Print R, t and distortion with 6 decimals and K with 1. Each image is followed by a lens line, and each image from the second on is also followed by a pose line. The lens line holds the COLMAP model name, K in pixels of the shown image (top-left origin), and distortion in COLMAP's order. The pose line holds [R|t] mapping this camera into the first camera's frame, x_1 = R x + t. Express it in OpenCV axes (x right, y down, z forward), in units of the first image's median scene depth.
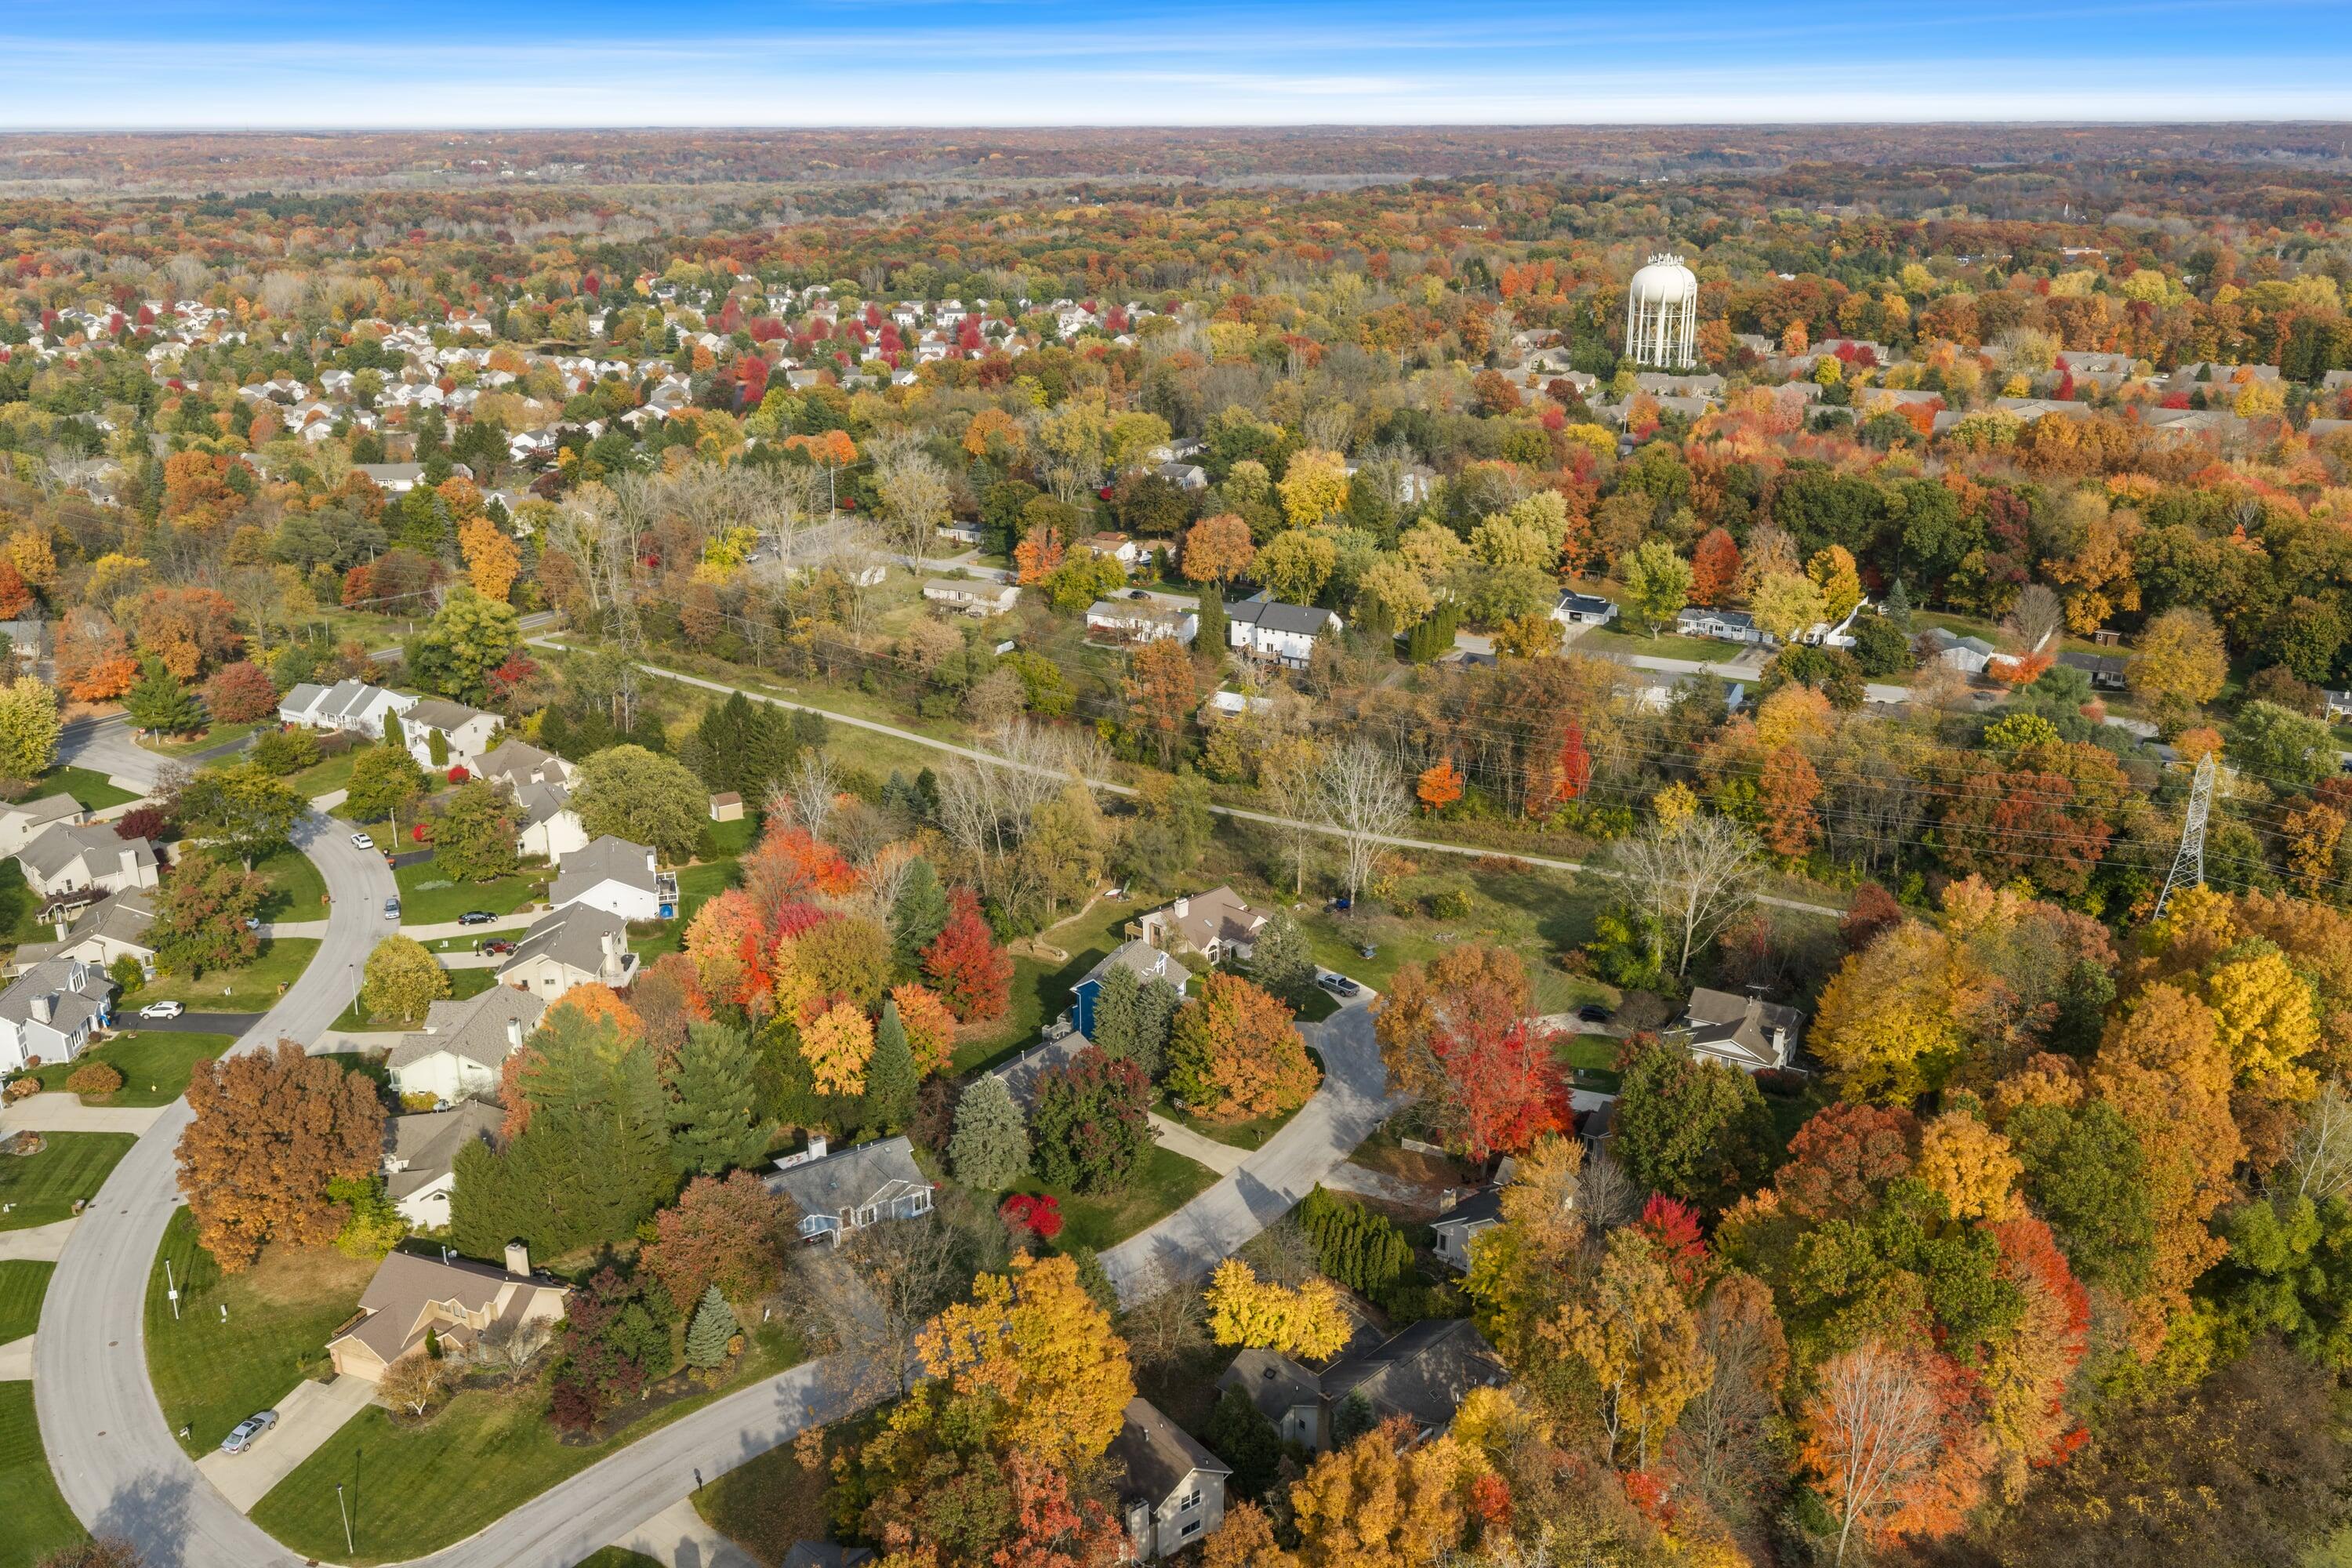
lens RADIAL K [[1991.2, 0, 1176.0], [0, 1991.2, 784.0], [0, 0, 1]] dist [-0.001352, -0.000614]
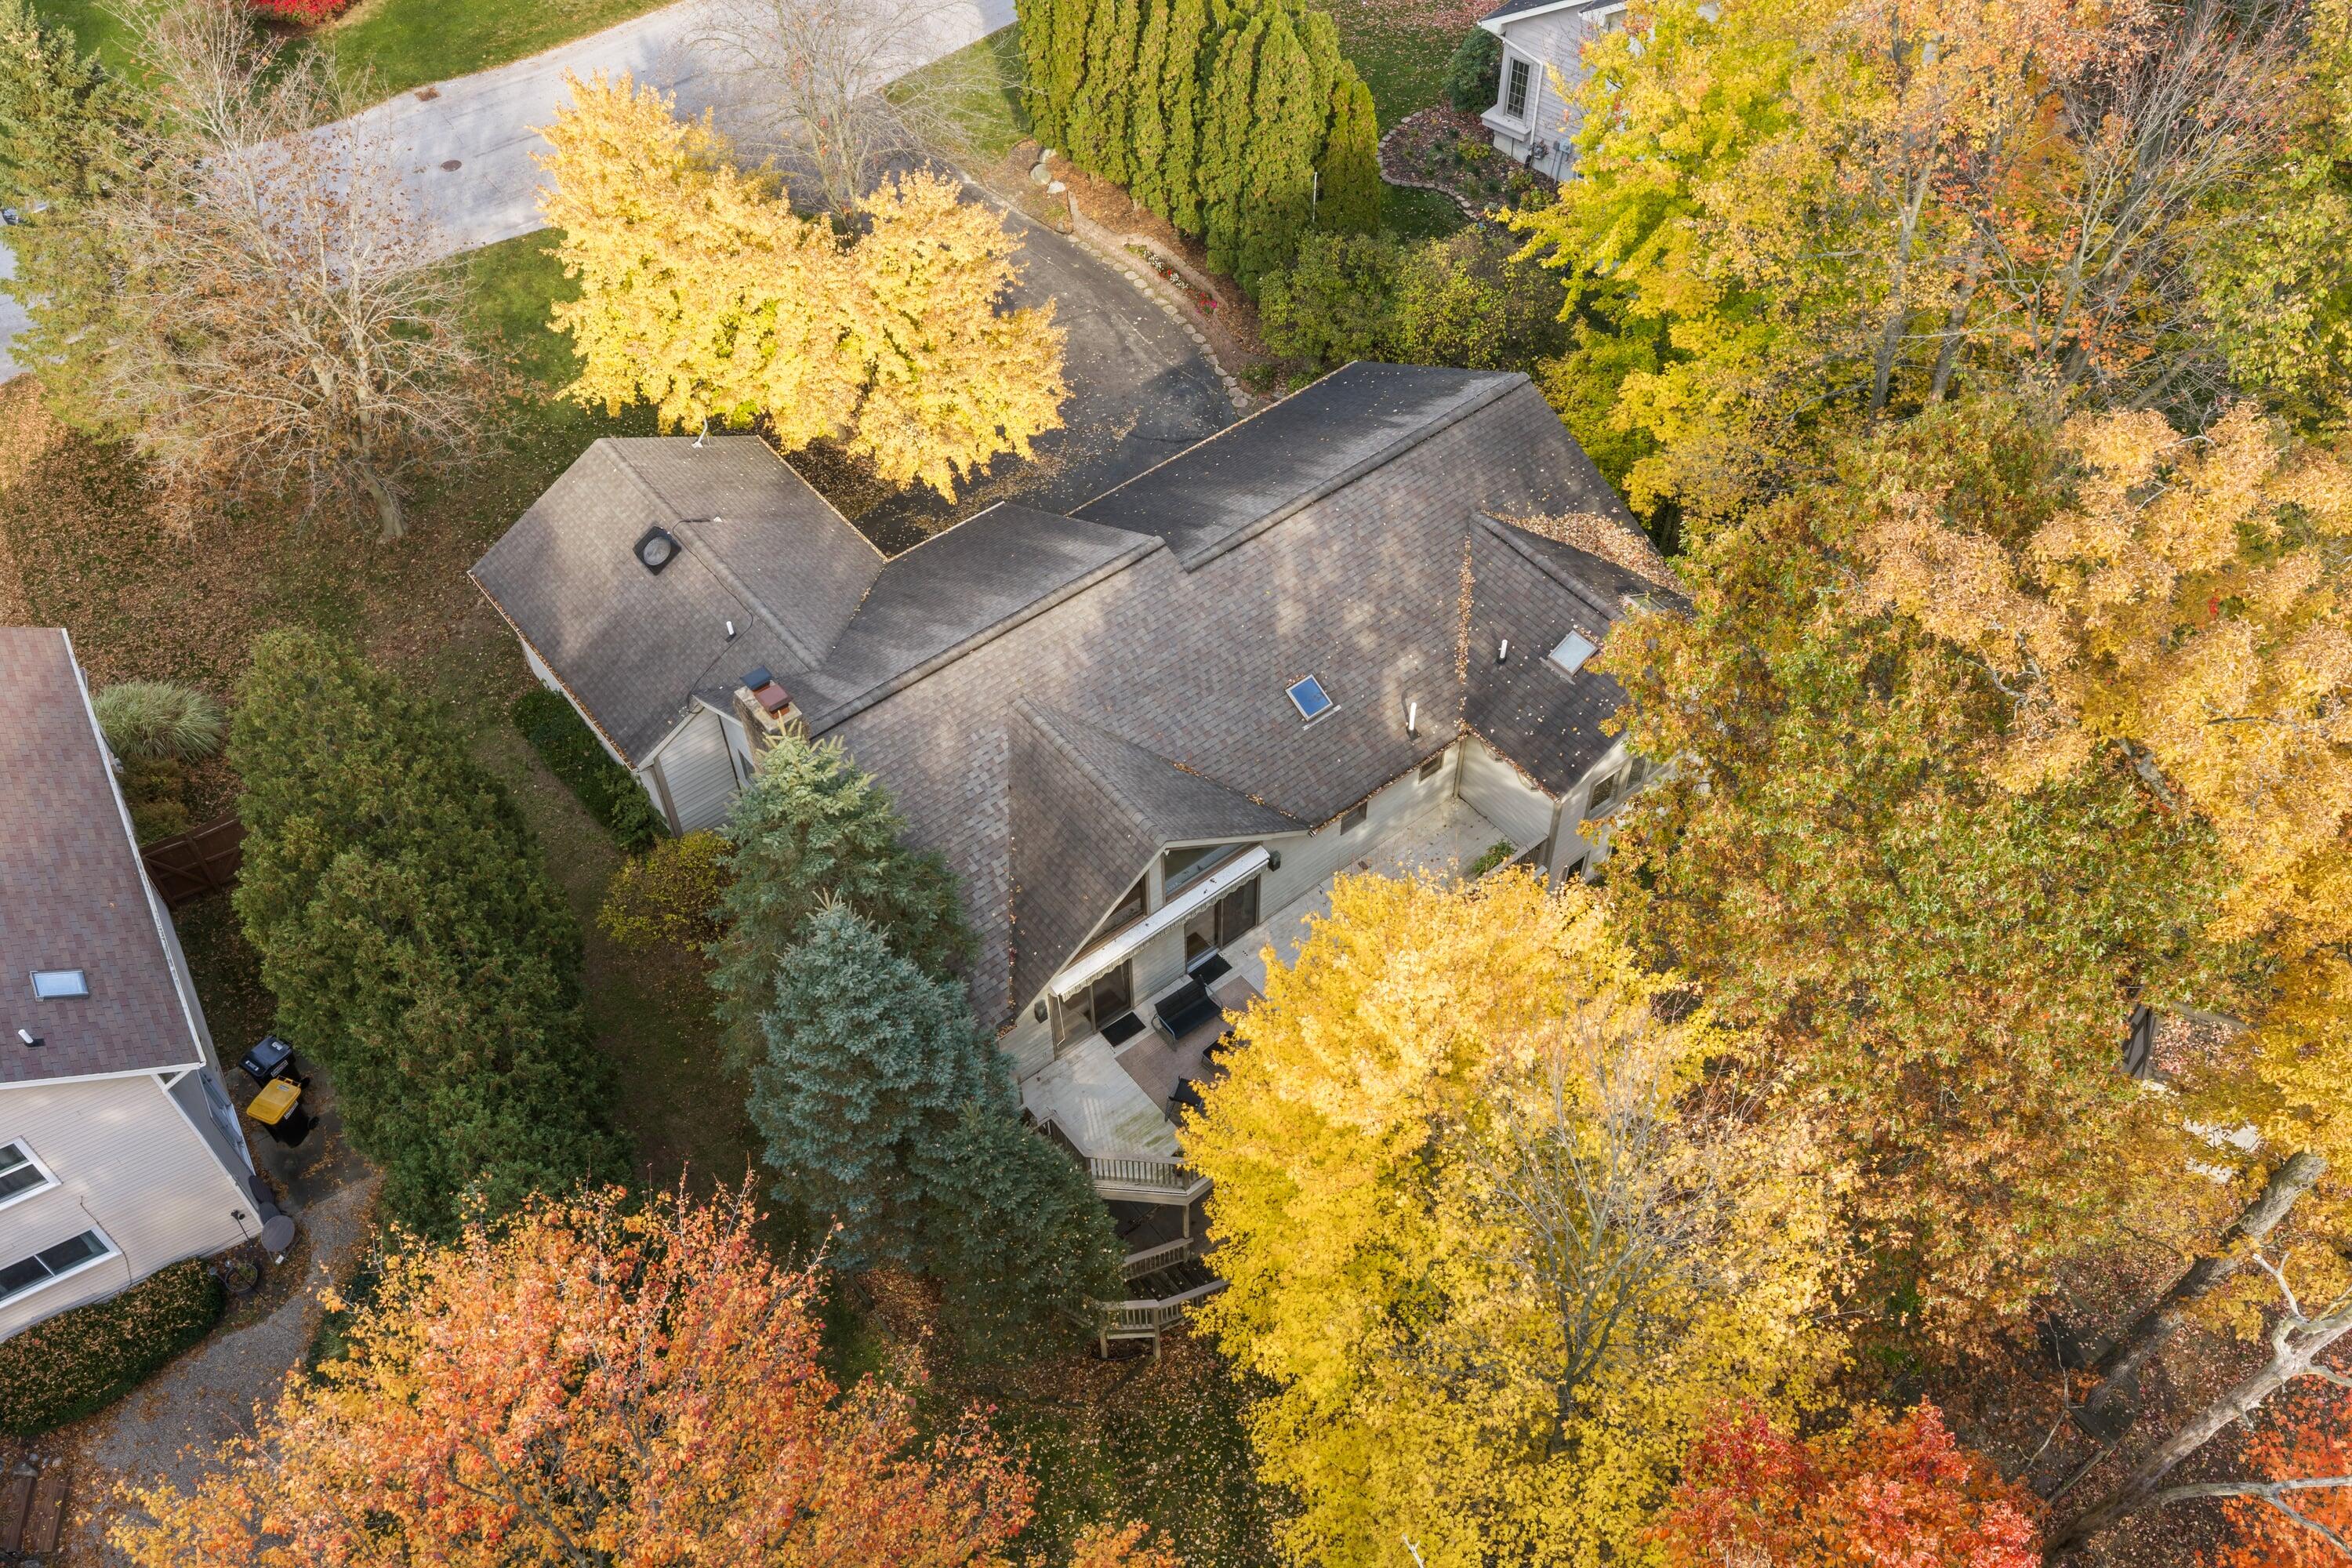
lens RADIAL K [[1991.2, 0, 1176.0], [0, 1991.2, 784.0], [0, 0, 1]] dist [-0.001352, -0.000614]
pose [[0.993060, 0.085211, -0.081061, 0.128282], [-0.034018, 0.867899, 0.495575, 0.193500], [0.112581, -0.489378, 0.864774, 0.762659]]
